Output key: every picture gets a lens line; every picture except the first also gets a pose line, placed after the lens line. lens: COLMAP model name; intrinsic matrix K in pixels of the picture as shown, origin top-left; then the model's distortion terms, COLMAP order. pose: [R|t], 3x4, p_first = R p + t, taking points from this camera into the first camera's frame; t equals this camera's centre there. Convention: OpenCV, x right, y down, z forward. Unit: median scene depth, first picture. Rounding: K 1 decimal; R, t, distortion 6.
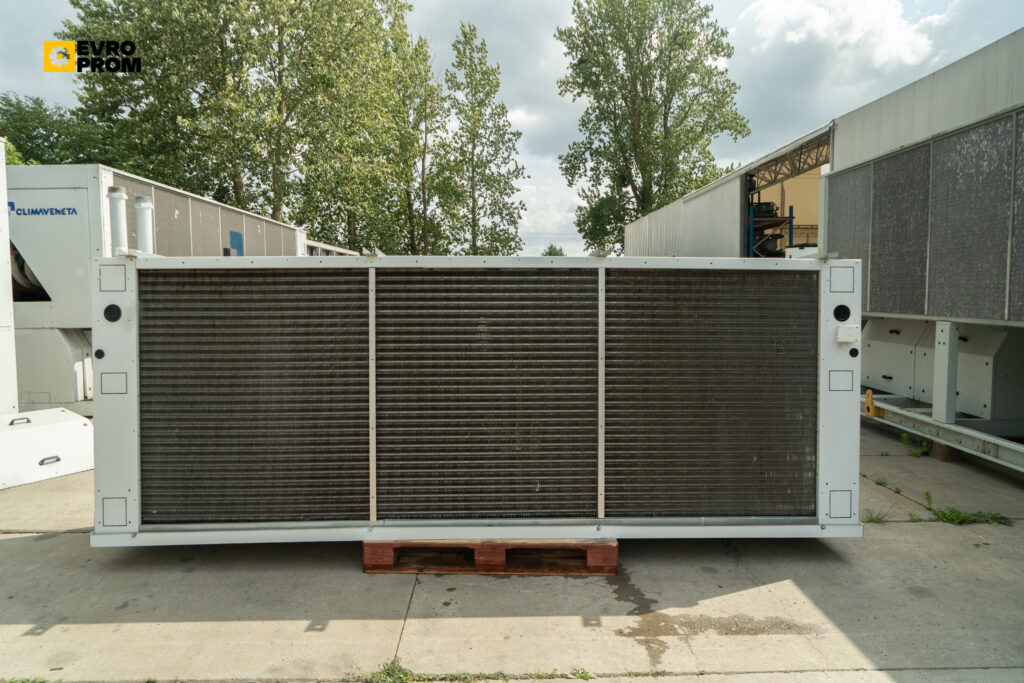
lens RADIAL K [[693.8, 0, 512.0], [0, 693.8, 341.5], [0, 0, 1]] dist [-0.025350, 0.004985]
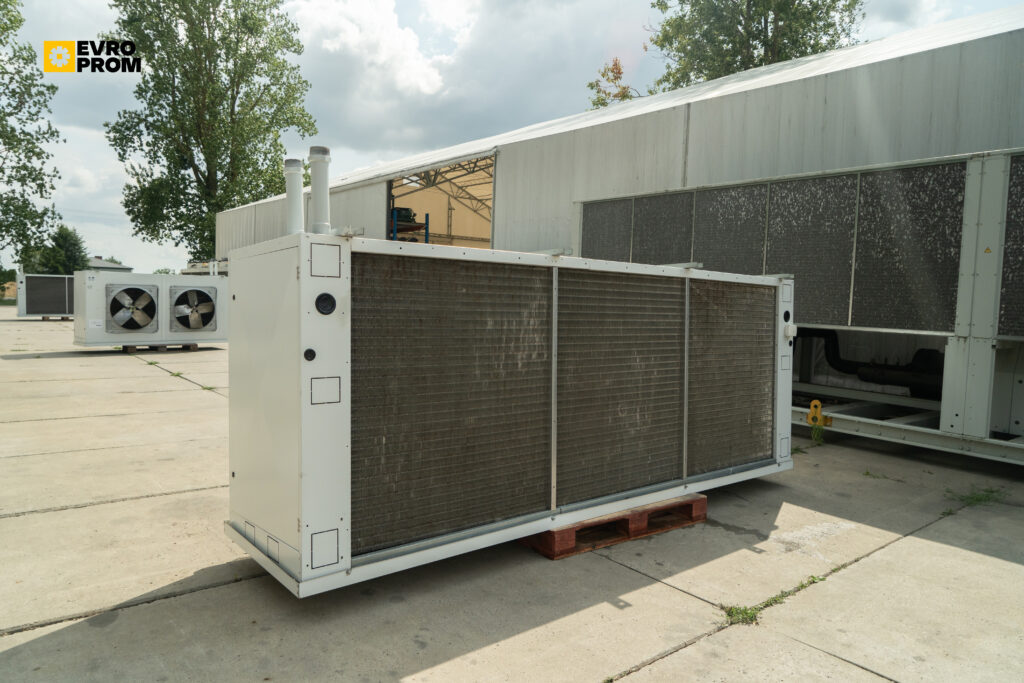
lens RADIAL K [[693.8, 0, 512.0], [0, 693.8, 341.5], [0, 0, 1]] dist [-0.025350, 0.004985]
pose [[0.787309, -0.009763, 0.616481, -0.104364], [0.005842, 0.999948, 0.008375, -0.000365], [-0.616531, -0.002993, 0.787325, 0.025330]]
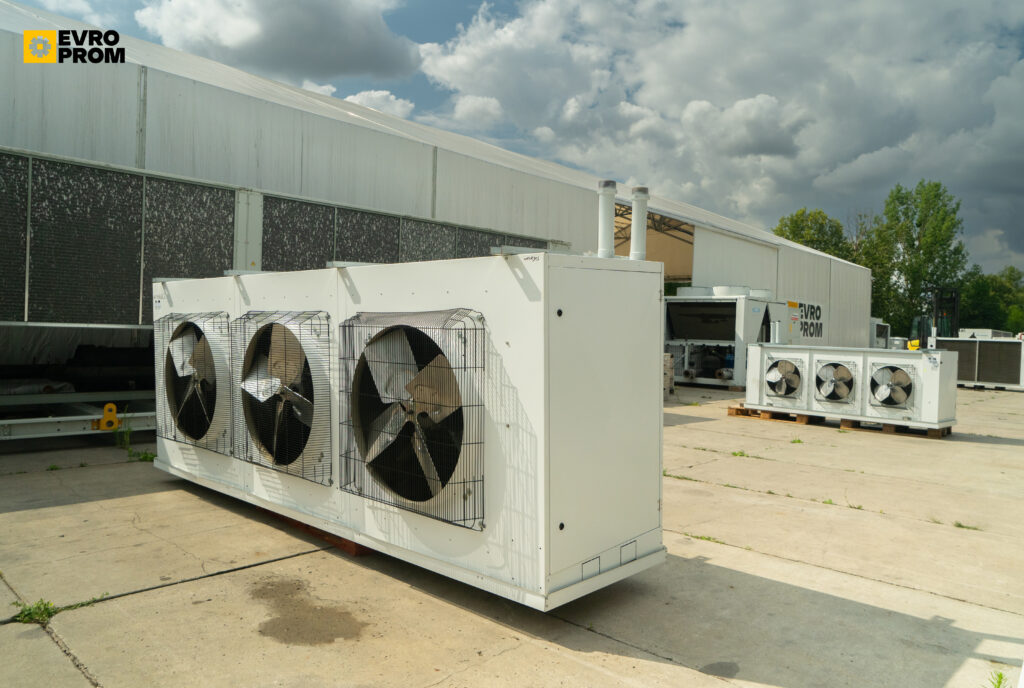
lens RADIAL K [[719.7, 0, 512.0], [0, 719.7, 344.0], [0, 0, 1]] dist [-0.010473, -0.002902]
pose [[-0.713099, -0.034205, 0.700229, -0.134506], [0.019703, 0.997437, 0.068788, -0.010228], [-0.700787, 0.062850, -0.710597, 0.215042]]
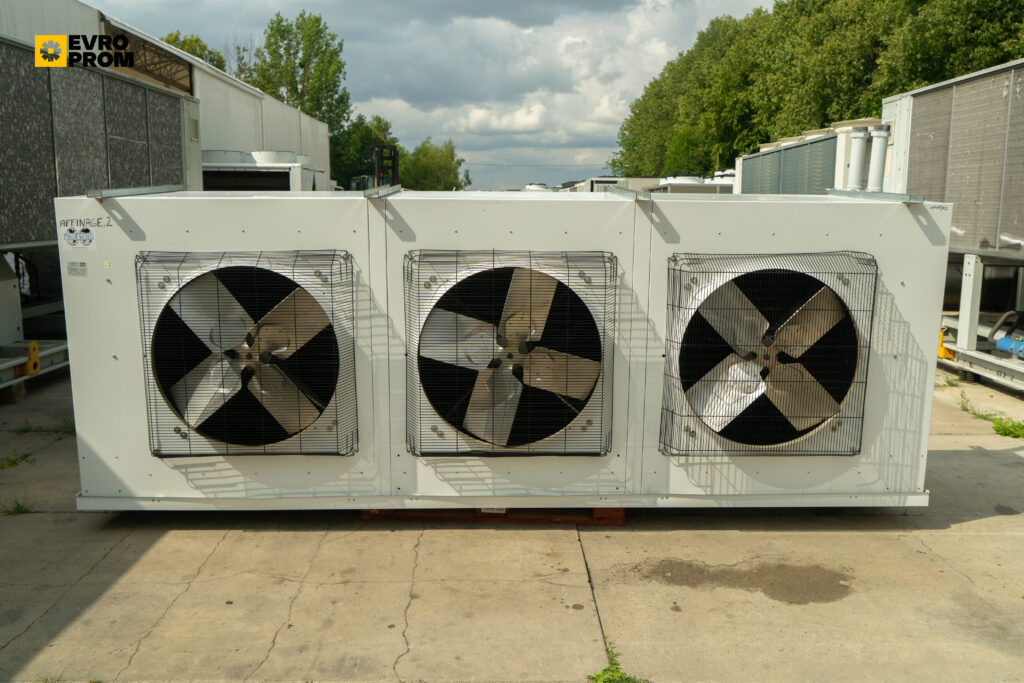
lens RADIAL K [[908.8, 0, 510.8], [0, 908.8, 332.2], [0, 0, 1]] dist [-0.000223, 0.000145]
pose [[-0.999943, -0.010333, -0.002503, -0.006157], [-0.010629, 0.977302, 0.211585, -0.024672], [0.000259, 0.211599, -0.977356, 0.280950]]
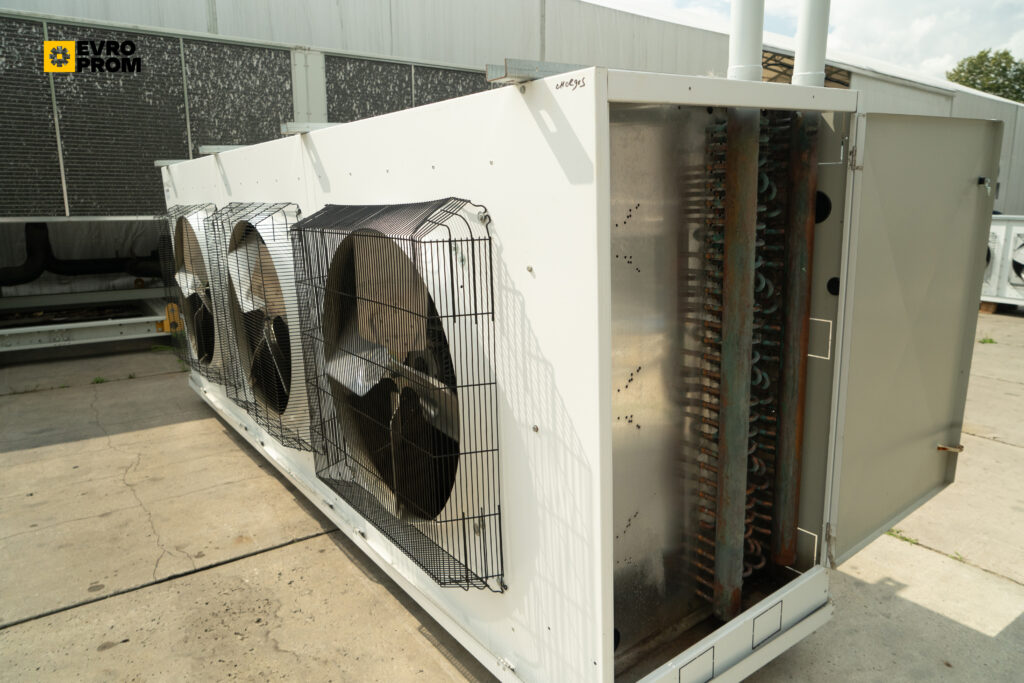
lens RADIAL K [[684.1, 0, 512.0], [0, 684.1, 341.5], [0, 0, 1]] dist [-0.011901, -0.000328]
pose [[-0.571660, -0.168403, 0.803022, -0.102221], [0.057524, 0.968076, 0.243967, -0.010258], [-0.818471, 0.185659, -0.543724, 0.172568]]
